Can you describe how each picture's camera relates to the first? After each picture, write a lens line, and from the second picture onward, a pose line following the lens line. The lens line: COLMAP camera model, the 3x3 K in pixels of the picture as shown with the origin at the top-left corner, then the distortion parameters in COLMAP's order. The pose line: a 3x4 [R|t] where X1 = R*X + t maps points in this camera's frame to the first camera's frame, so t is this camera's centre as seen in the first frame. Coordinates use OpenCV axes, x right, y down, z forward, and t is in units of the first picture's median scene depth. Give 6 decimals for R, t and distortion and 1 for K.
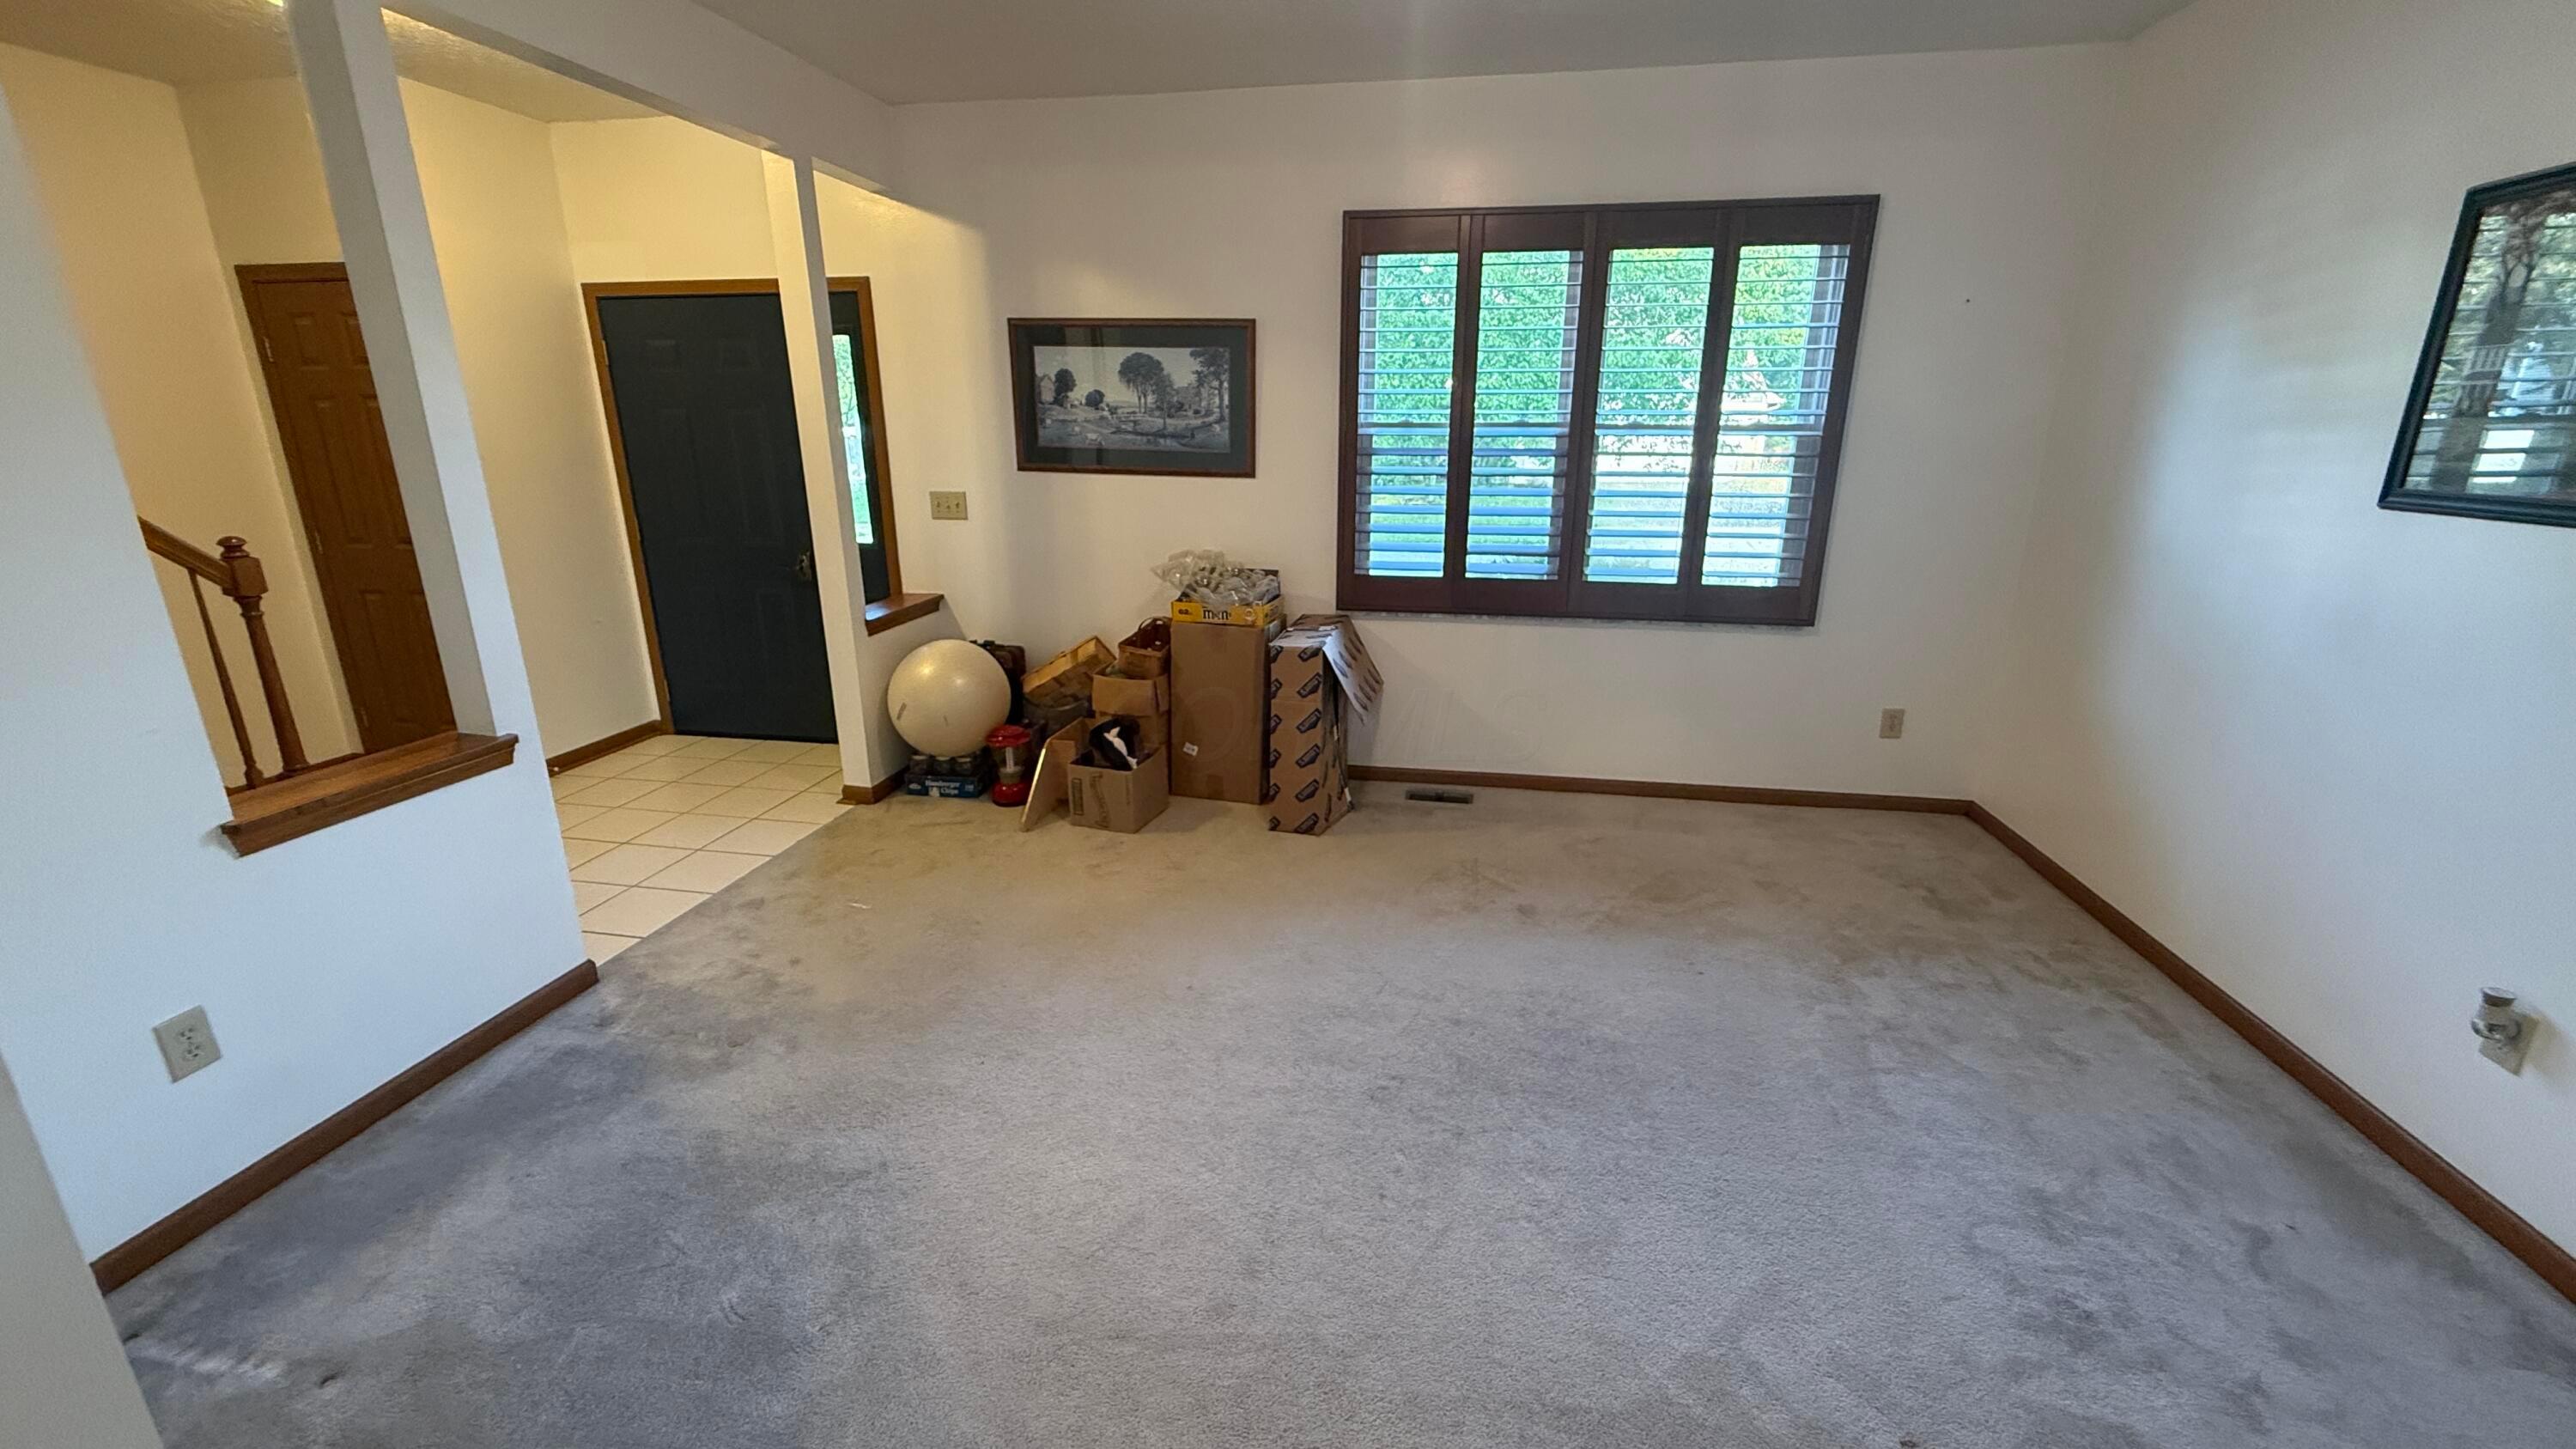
lens RADIAL K [[1033.8, 0, 1288.0], [0, 1033.8, 724.5], [0, 0, 1]] dist [0.001581, 0.000218]
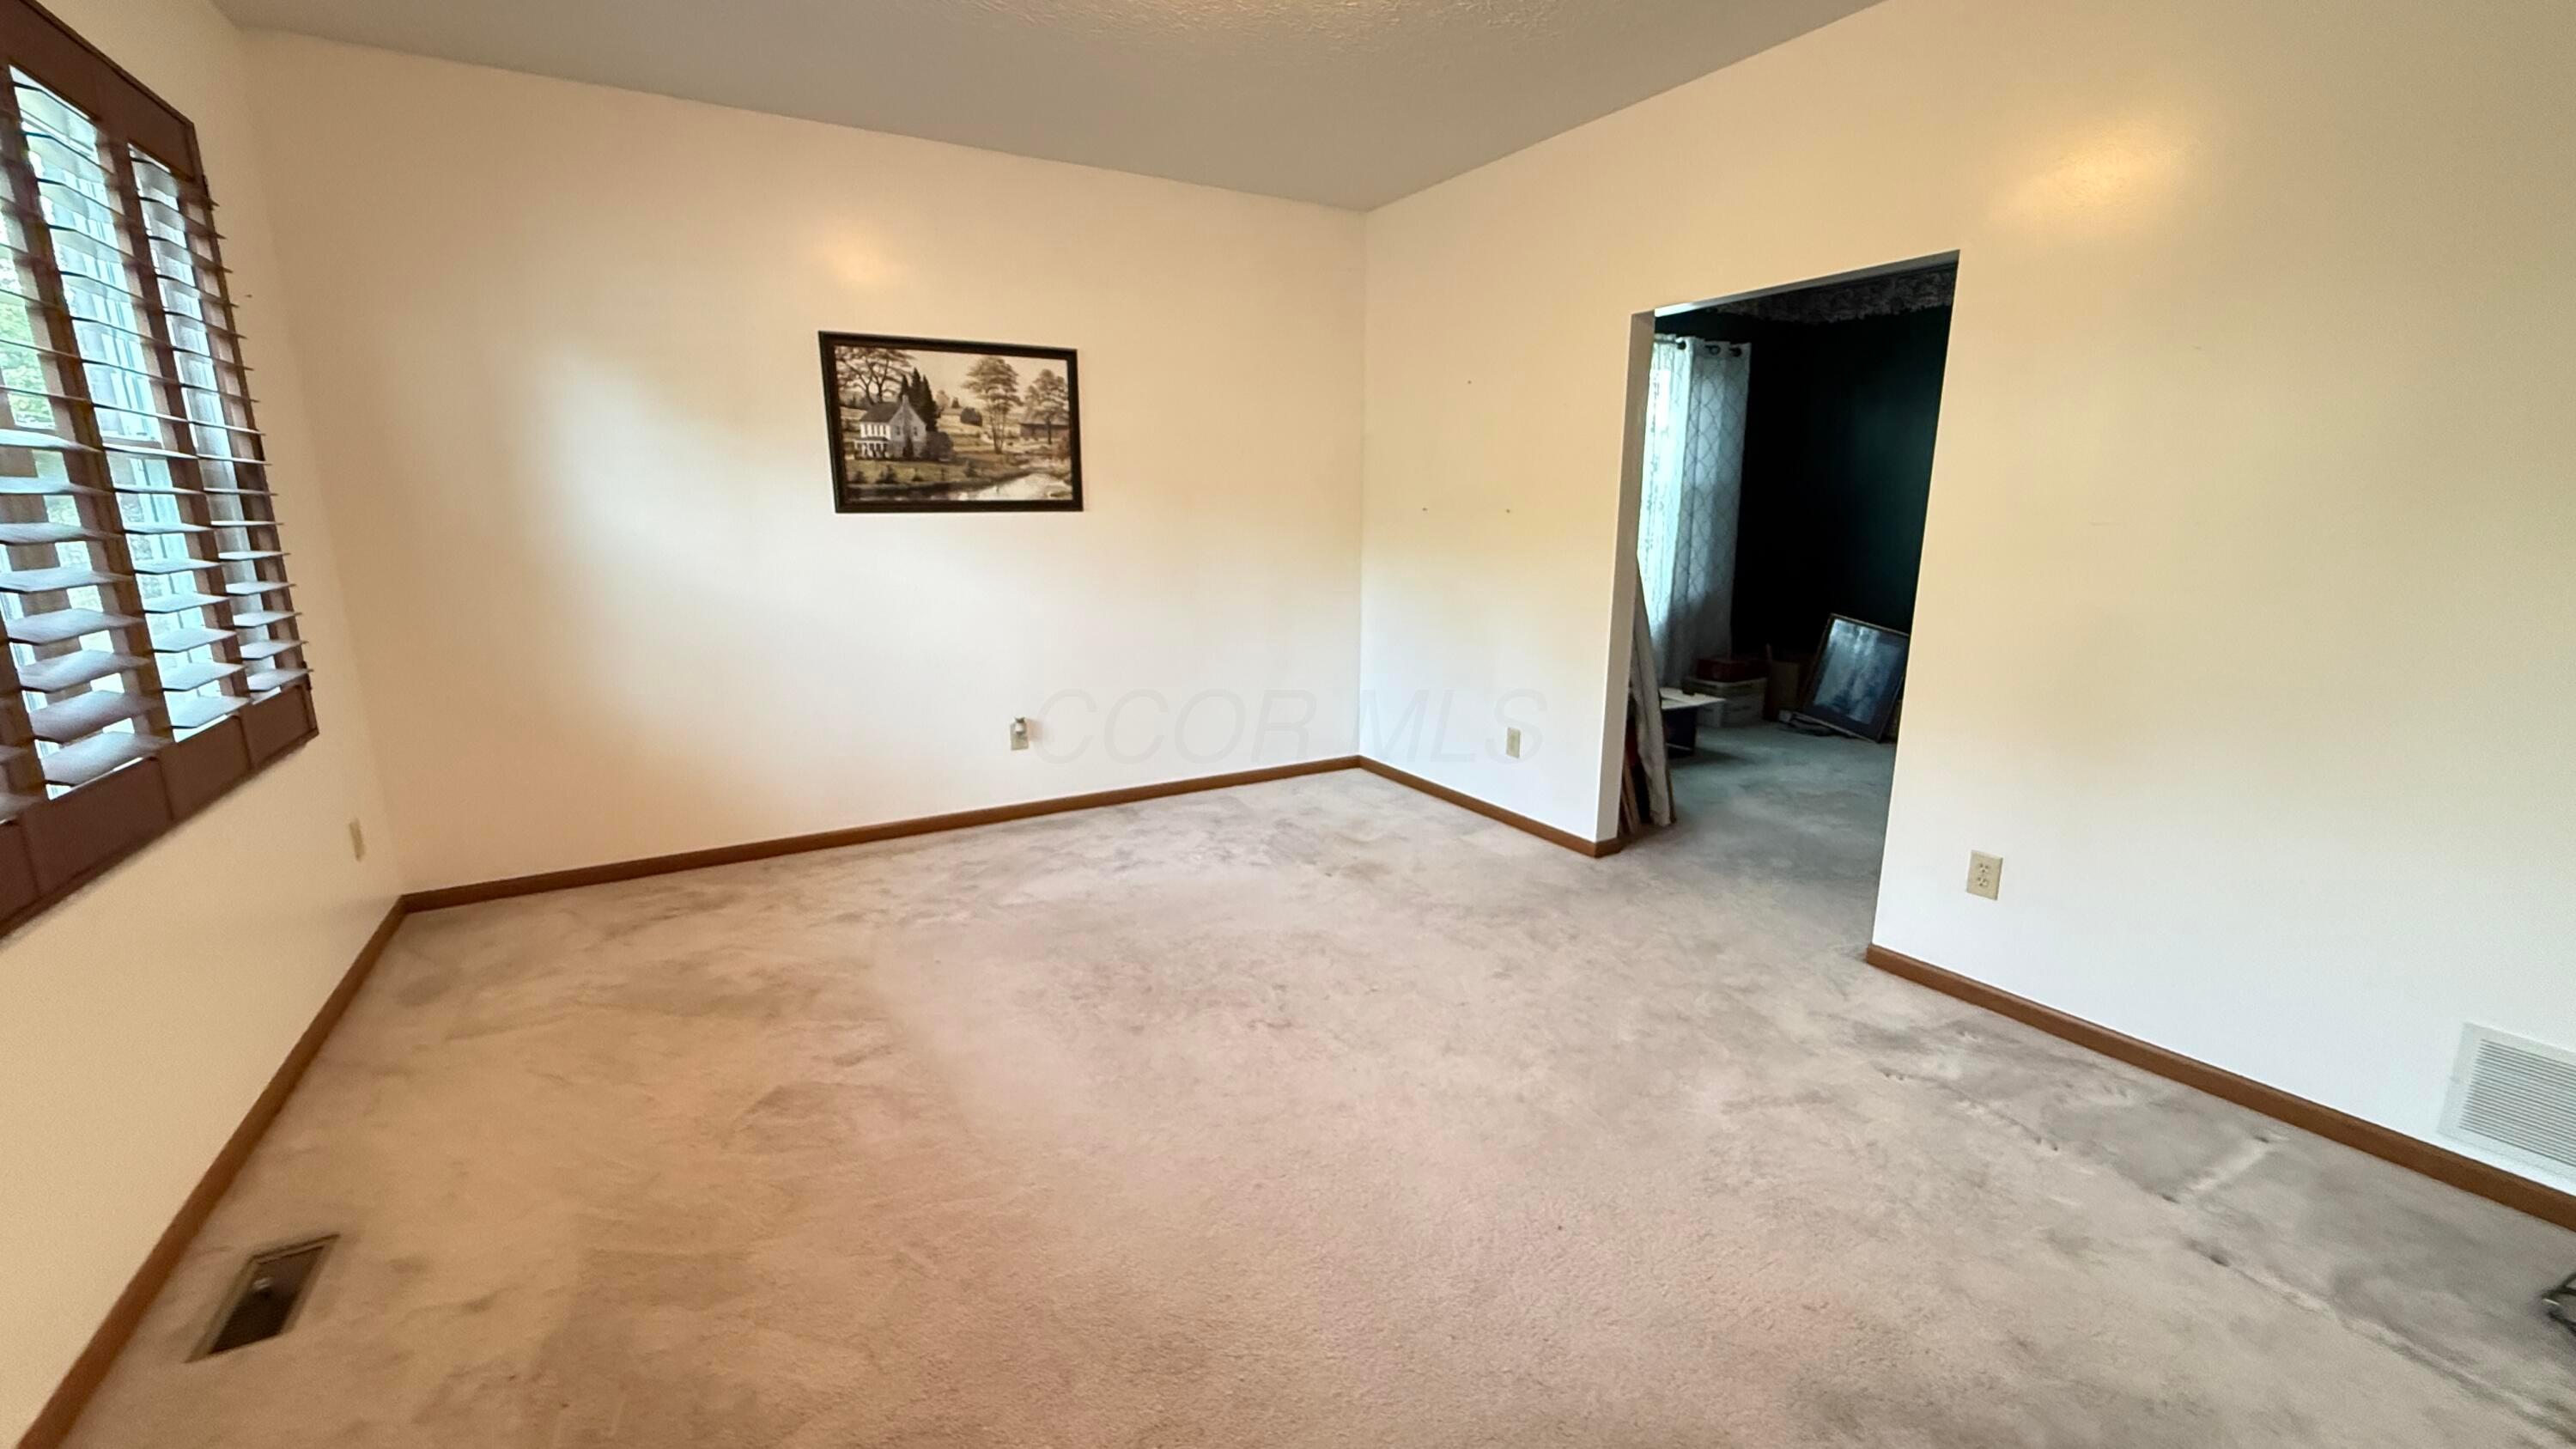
lens RADIAL K [[1033.8, 0, 1288.0], [0, 1033.8, 724.5], [0, 0, 1]] dist [0.001581, 0.000218]
pose [[-0.645375, -0.162642, 0.746350, -0.510652], [0.218584, 0.896891, 0.384459, -0.268148], [-0.731924, 0.411260, -0.543280, 1.055960]]
